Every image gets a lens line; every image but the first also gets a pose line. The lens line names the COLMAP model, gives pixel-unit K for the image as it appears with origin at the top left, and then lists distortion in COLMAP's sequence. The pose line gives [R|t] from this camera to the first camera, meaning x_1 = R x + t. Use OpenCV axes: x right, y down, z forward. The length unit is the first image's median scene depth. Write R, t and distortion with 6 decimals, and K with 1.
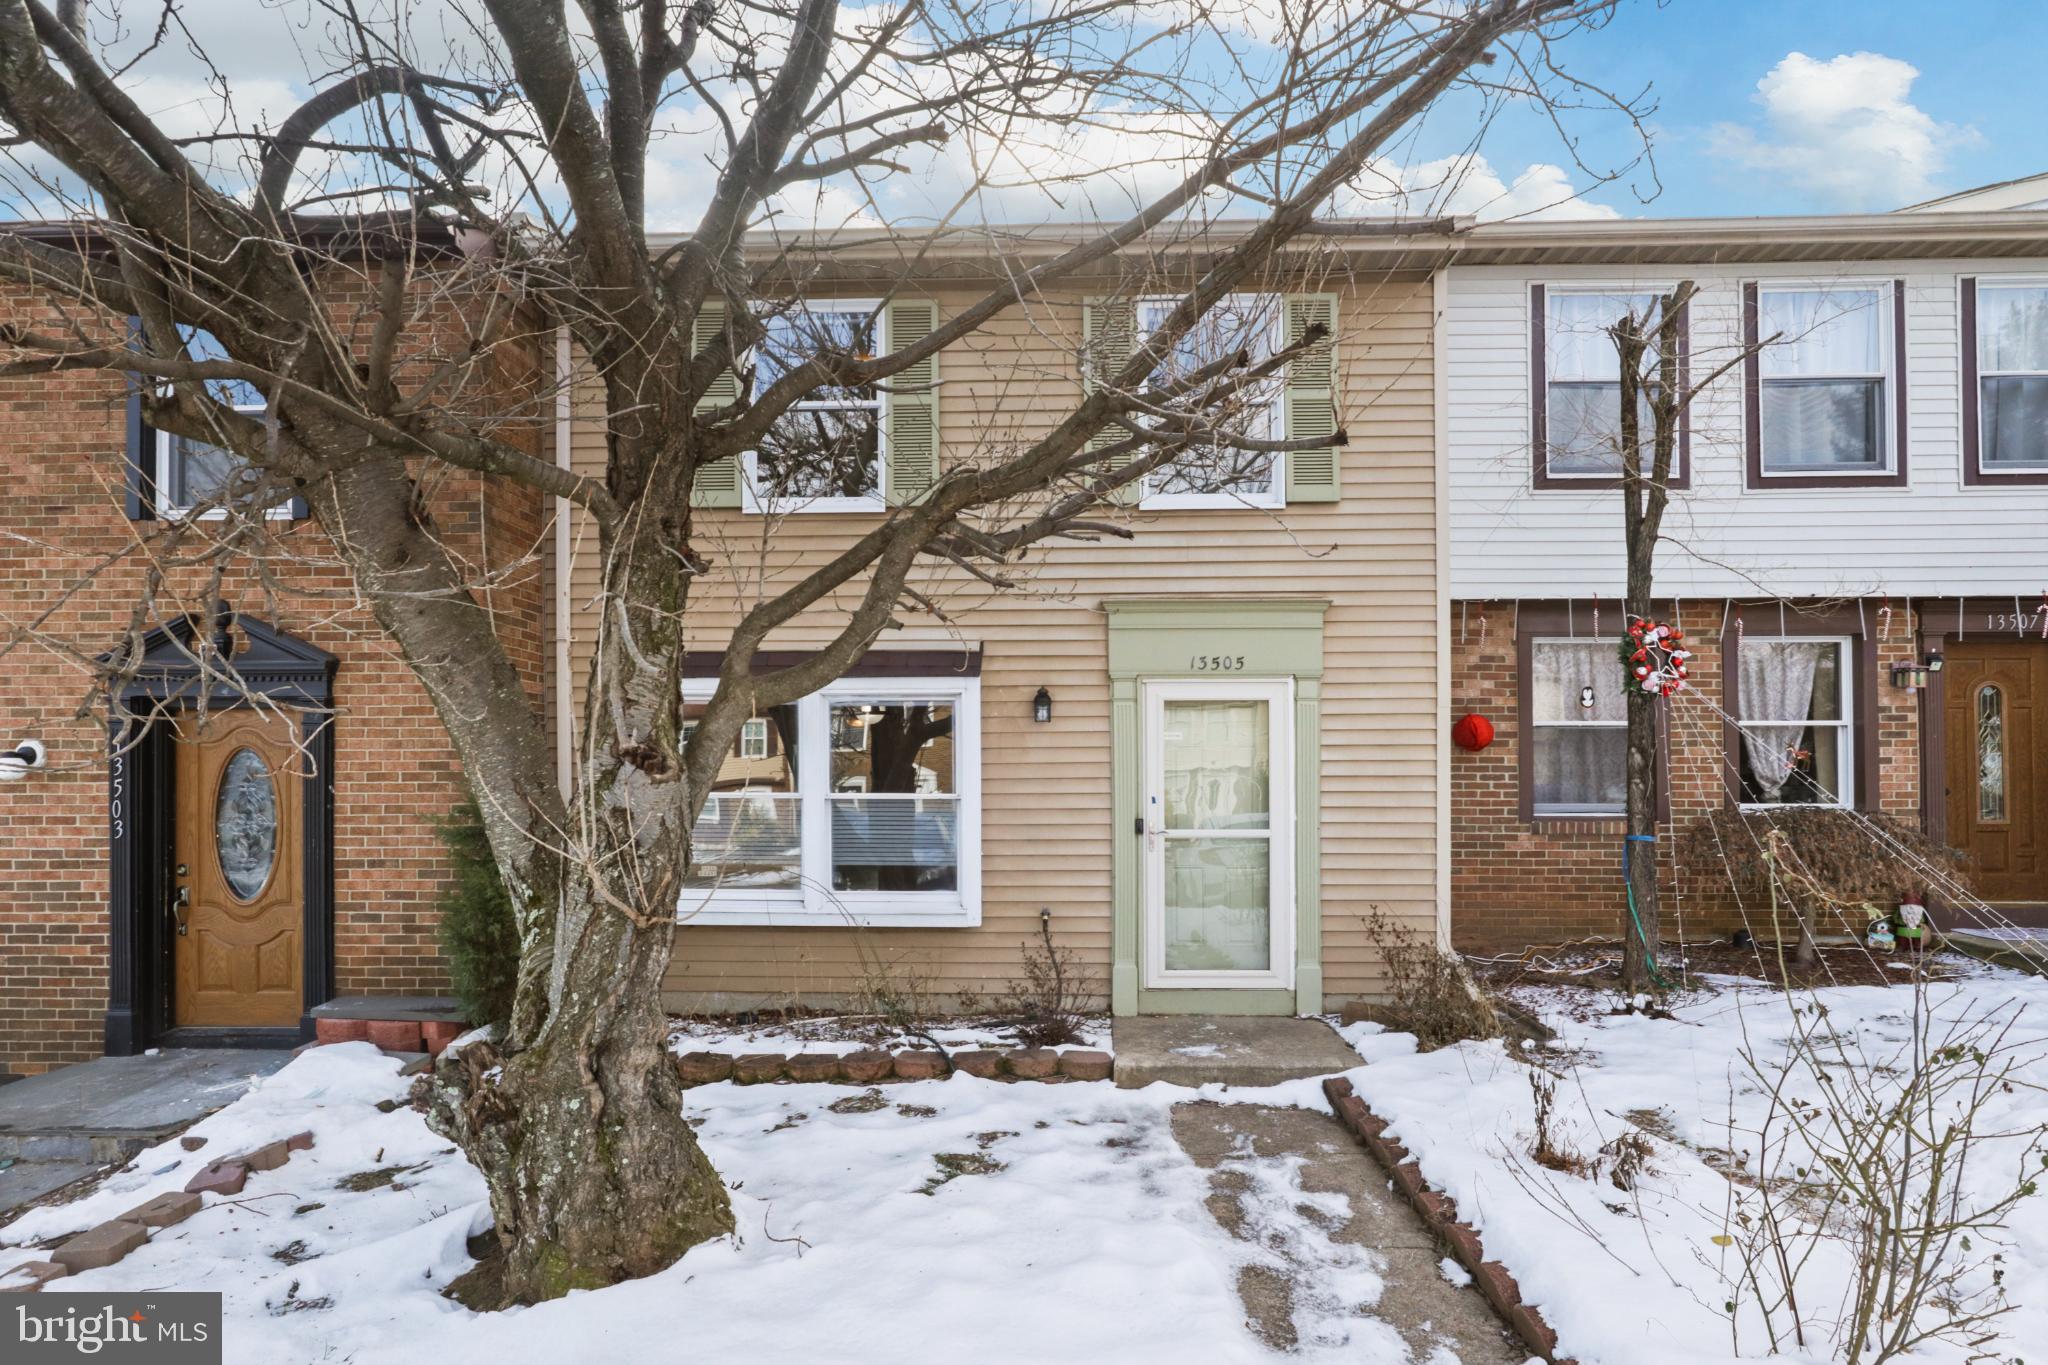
lens RADIAL K [[1033.6, 0, 1077.2], [0, 1033.6, 730.0], [0, 0, 1]] dist [-0.008377, 0.006751]
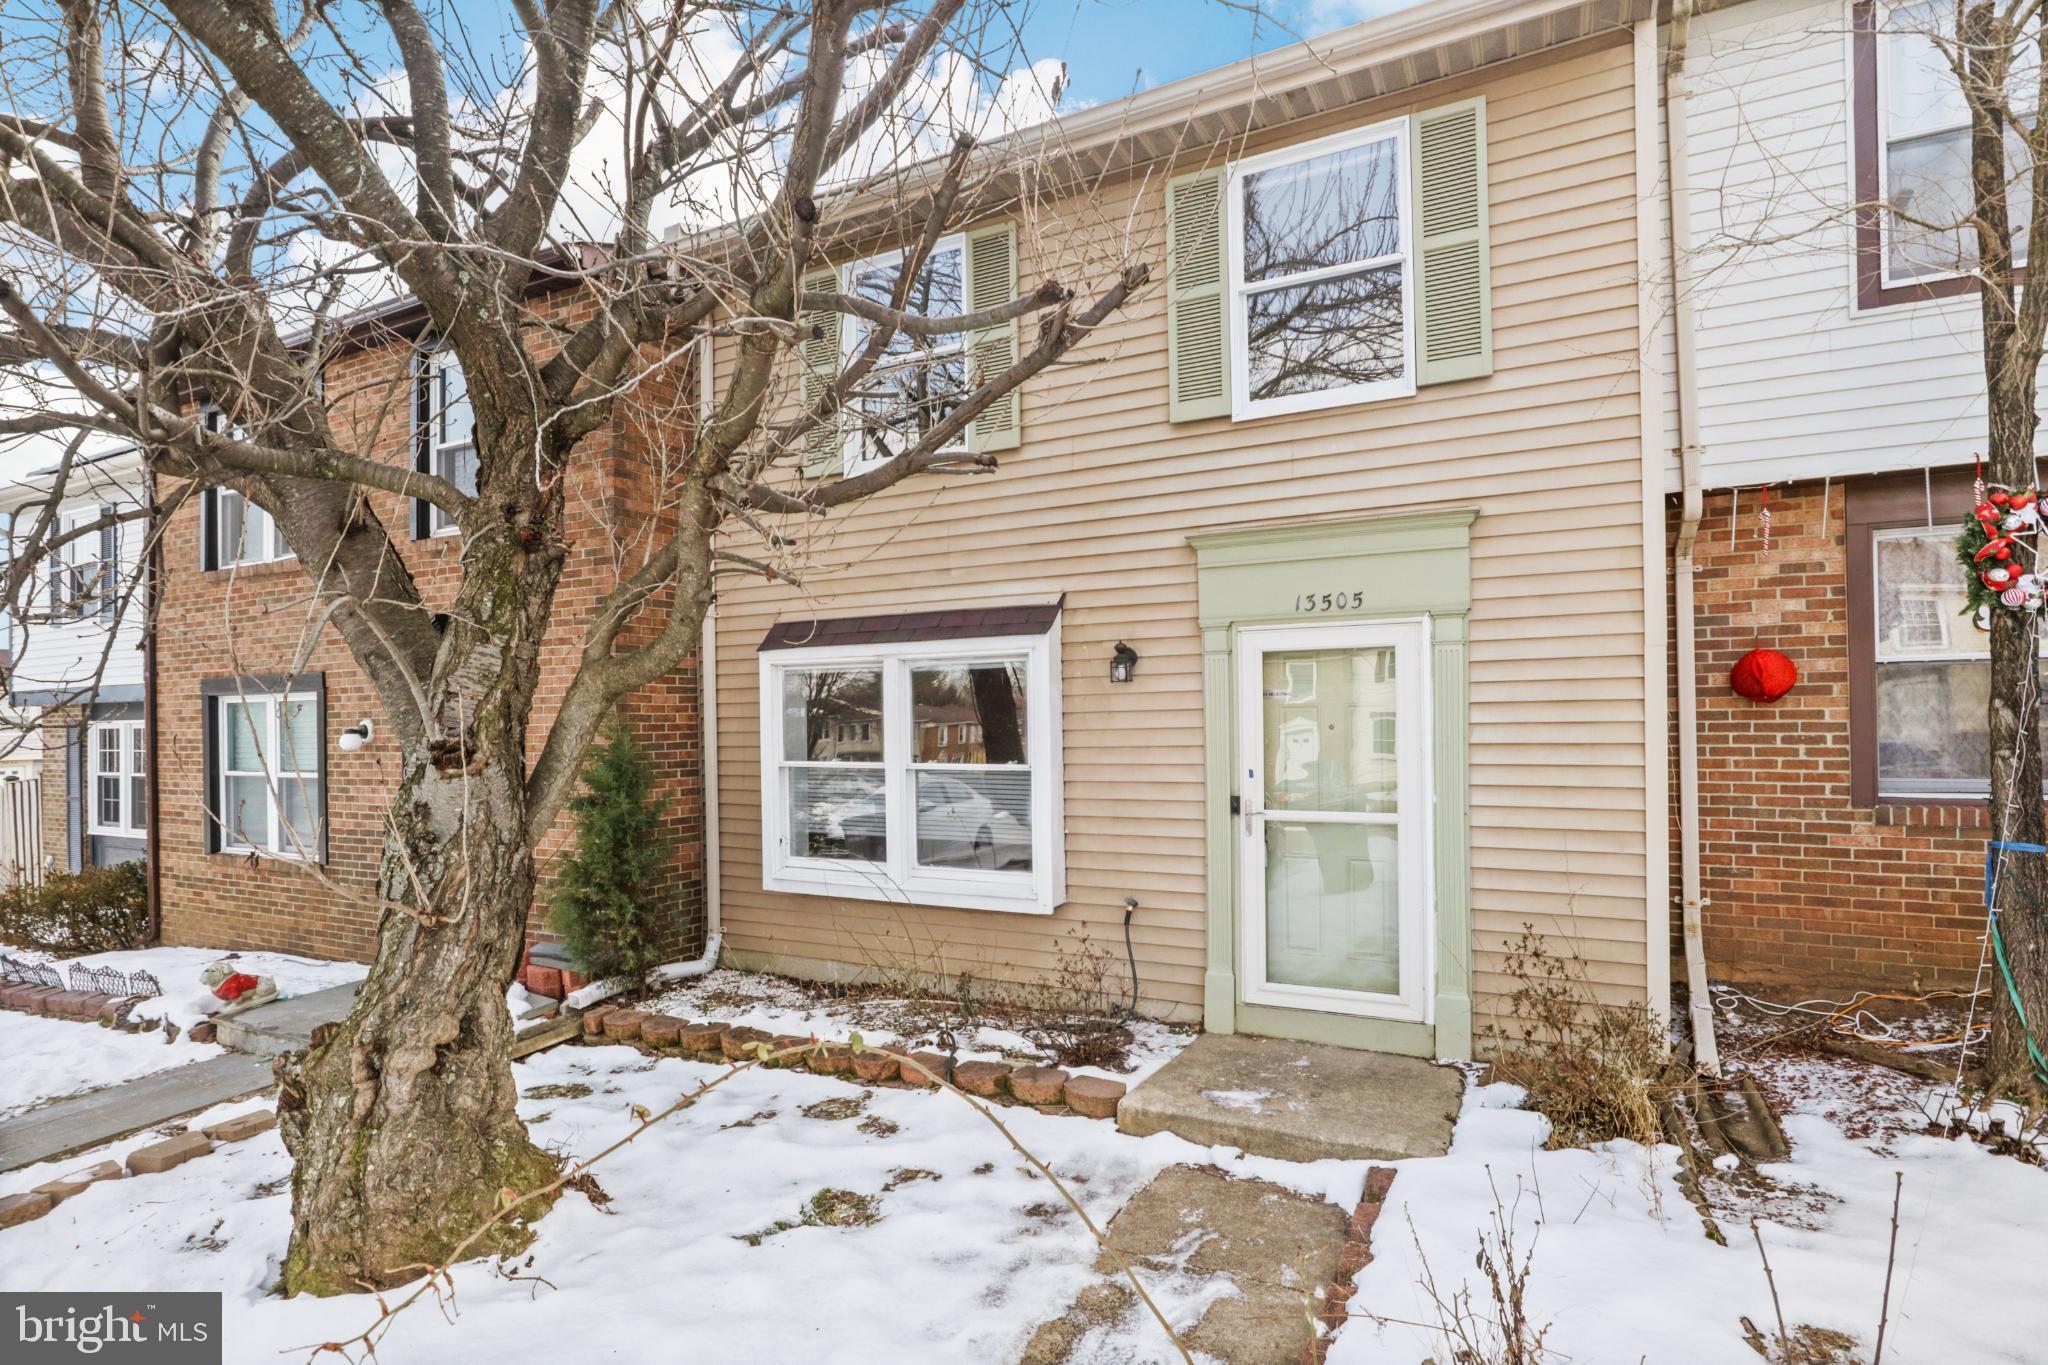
lens RADIAL K [[1033.6, 0, 1016.5], [0, 1033.6, 678.8], [0, 0, 1]] dist [-0.008377, 0.006751]
pose [[0.903198, -0.029425, -0.428215, 0.267826], [0.032136, 0.999483, -0.000897, -0.013097], [0.428020, -0.012951, 0.903676, 0.185345]]
